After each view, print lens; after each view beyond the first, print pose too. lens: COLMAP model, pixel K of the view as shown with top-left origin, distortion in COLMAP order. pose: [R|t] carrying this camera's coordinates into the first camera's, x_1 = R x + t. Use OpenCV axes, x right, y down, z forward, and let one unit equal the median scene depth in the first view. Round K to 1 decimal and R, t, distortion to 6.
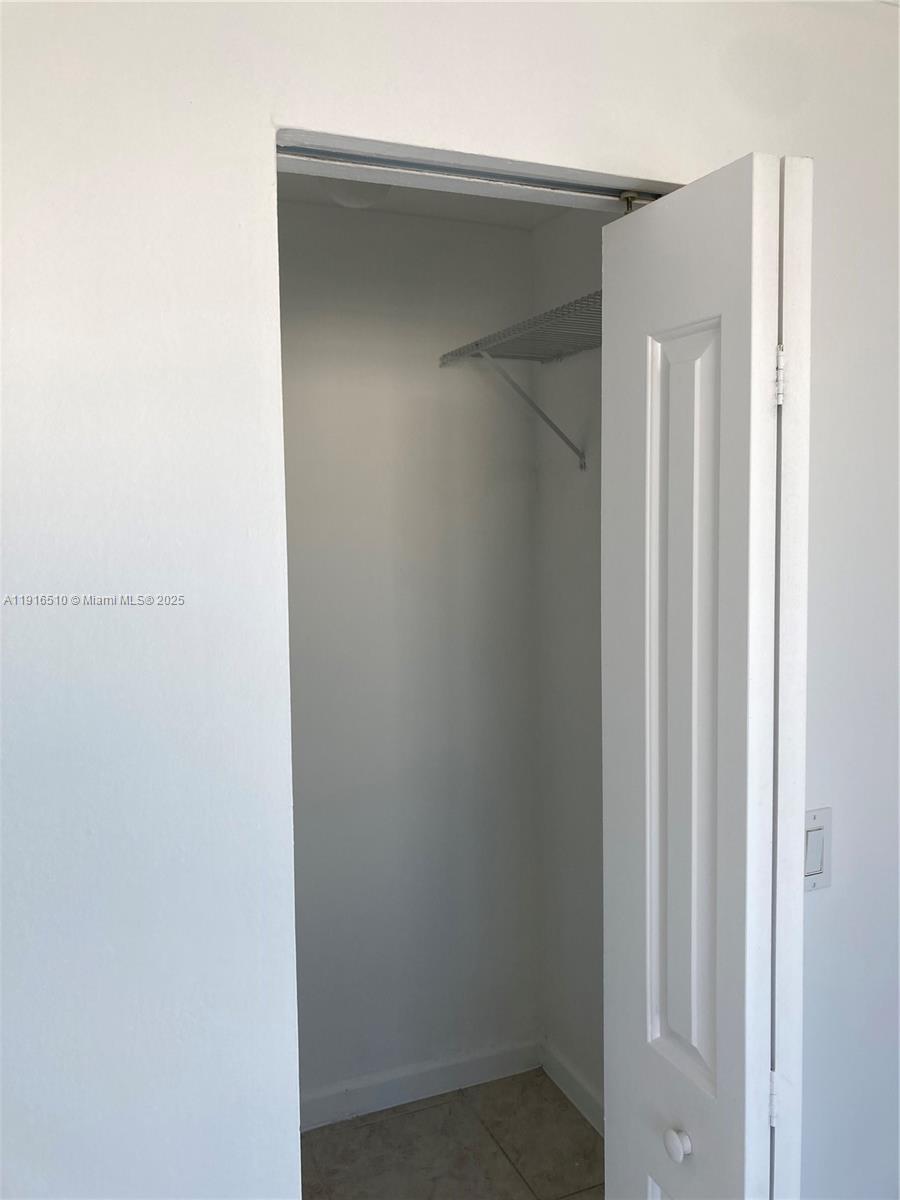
lens RADIAL K [[989.8, 0, 440.3], [0, 989.8, 598.7], [0, 0, 1]] dist [0.054064, -0.076226]
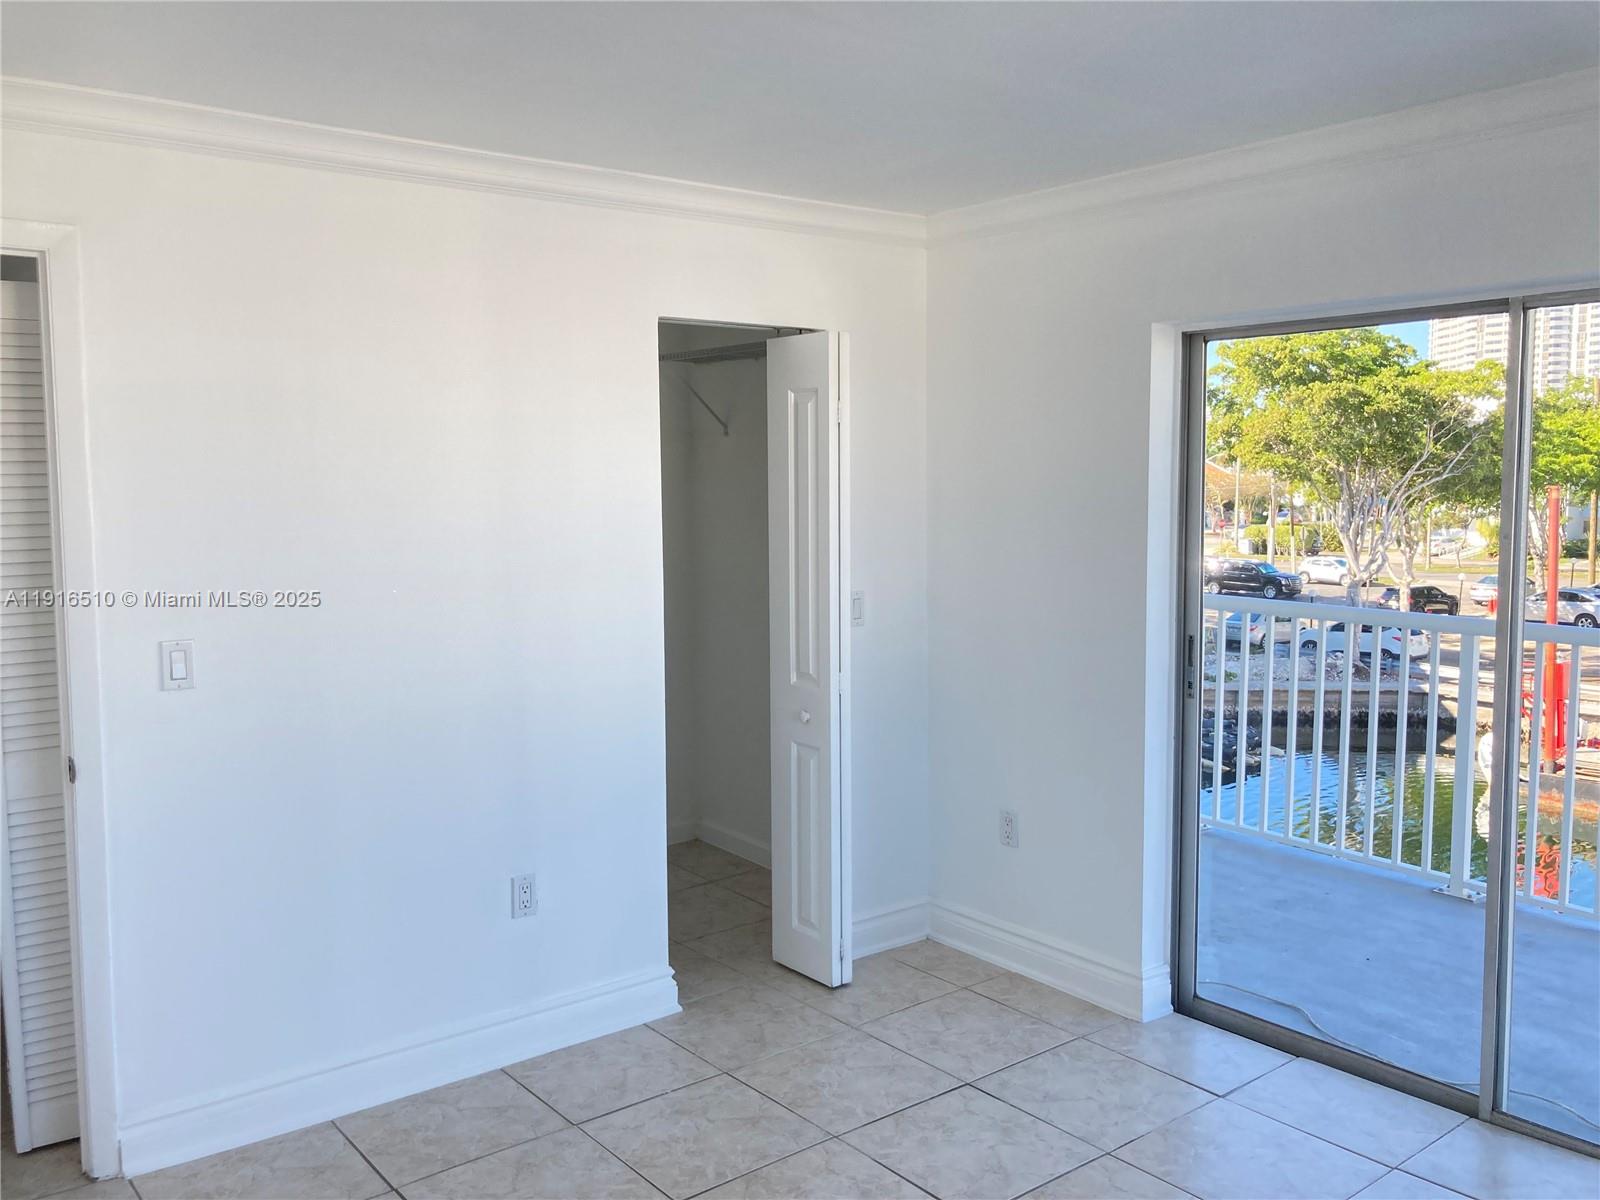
lens RADIAL K [[1319.8, 0, 801.5], [0, 1319.8, 603.7], [0, 0, 1]] dist [0.054064, -0.076226]
pose [[0.957365, -0.019536, 0.288219, -0.711956], [0.014003, 0.999676, 0.021245, 0.194472], [-0.288541, -0.016303, 0.957329, -2.144320]]
